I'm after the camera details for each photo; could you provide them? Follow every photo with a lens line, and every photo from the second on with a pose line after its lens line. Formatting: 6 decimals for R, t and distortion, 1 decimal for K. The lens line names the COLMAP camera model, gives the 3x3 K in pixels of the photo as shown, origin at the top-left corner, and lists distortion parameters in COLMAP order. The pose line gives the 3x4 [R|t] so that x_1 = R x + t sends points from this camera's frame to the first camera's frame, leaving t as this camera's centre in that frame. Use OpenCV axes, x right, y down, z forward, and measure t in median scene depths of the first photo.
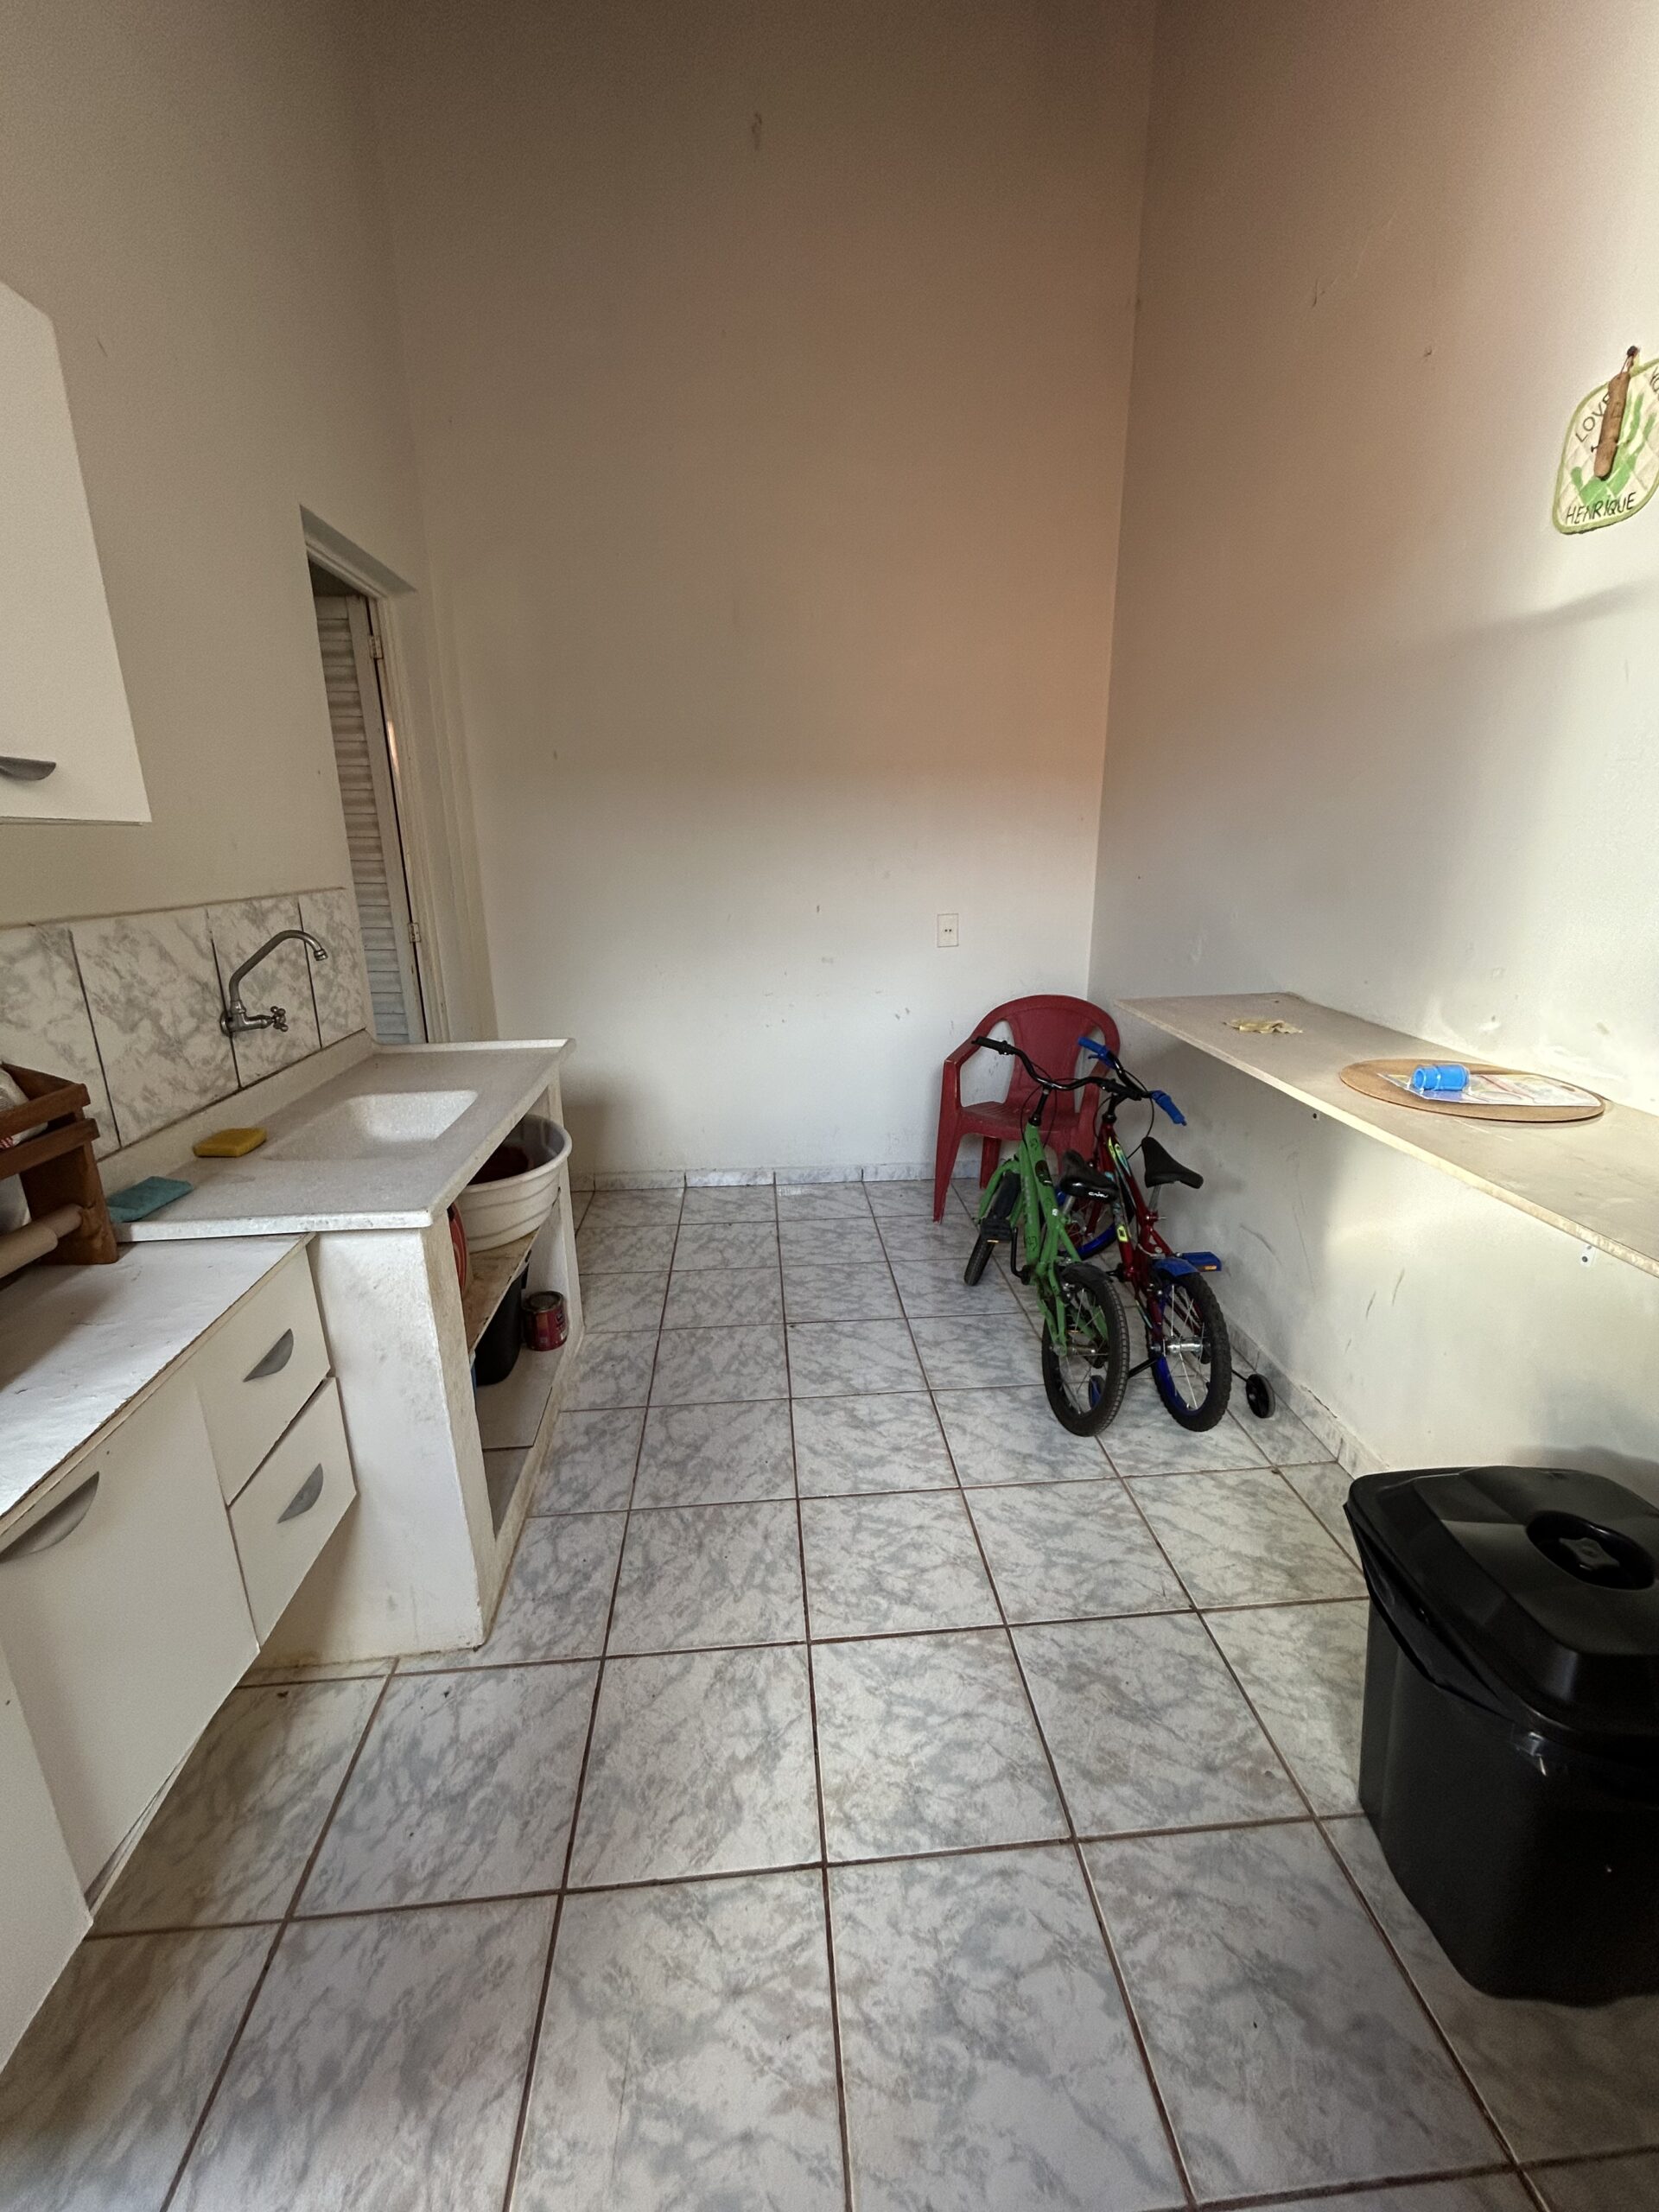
lens RADIAL K [[893.5, 0, 833.9], [0, 893.5, 1098.8], [0, 0, 1]] dist [0.002621, -0.002354]
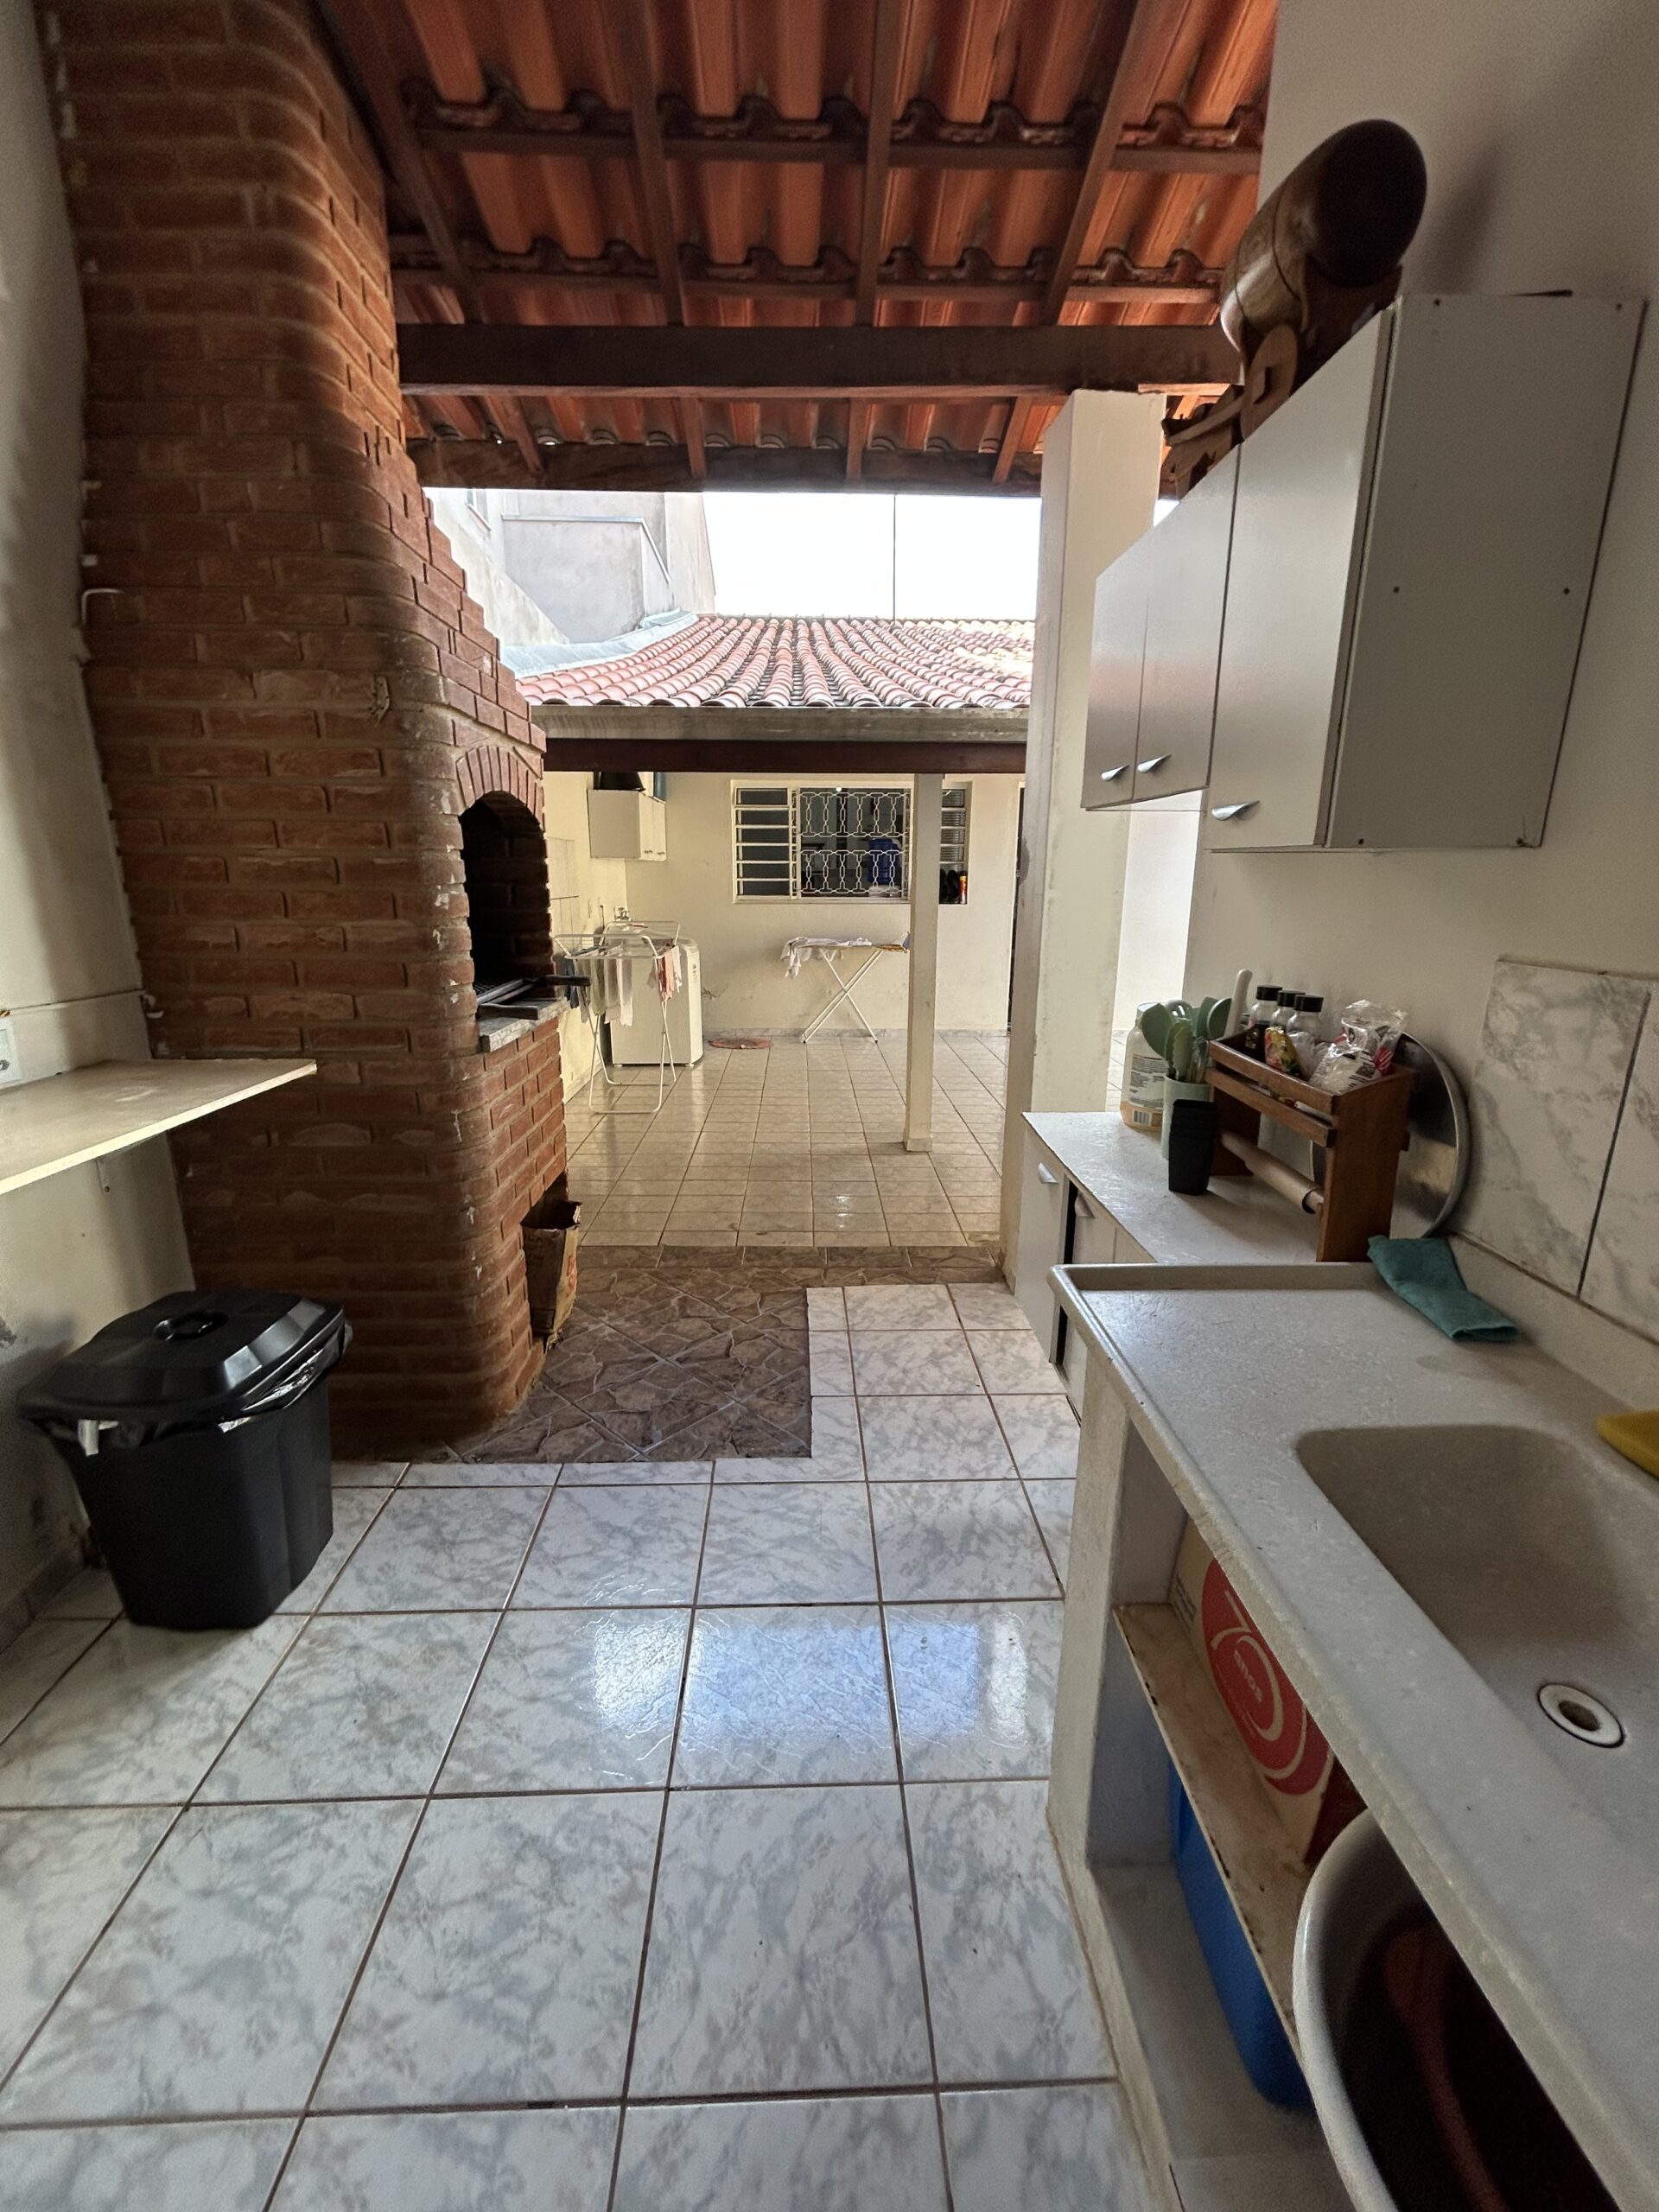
lens RADIAL K [[893.5, 0, 833.8], [0, 893.5, 1111.5], [0, 0, 1]] dist [0.002621, -0.002354]
pose [[-0.998702, -0.016805, 0.048073, -0.220879], [0.010488, 0.855873, 0.517080, -0.398077], [-0.049834, 0.516913, -0.854586, 1.401851]]
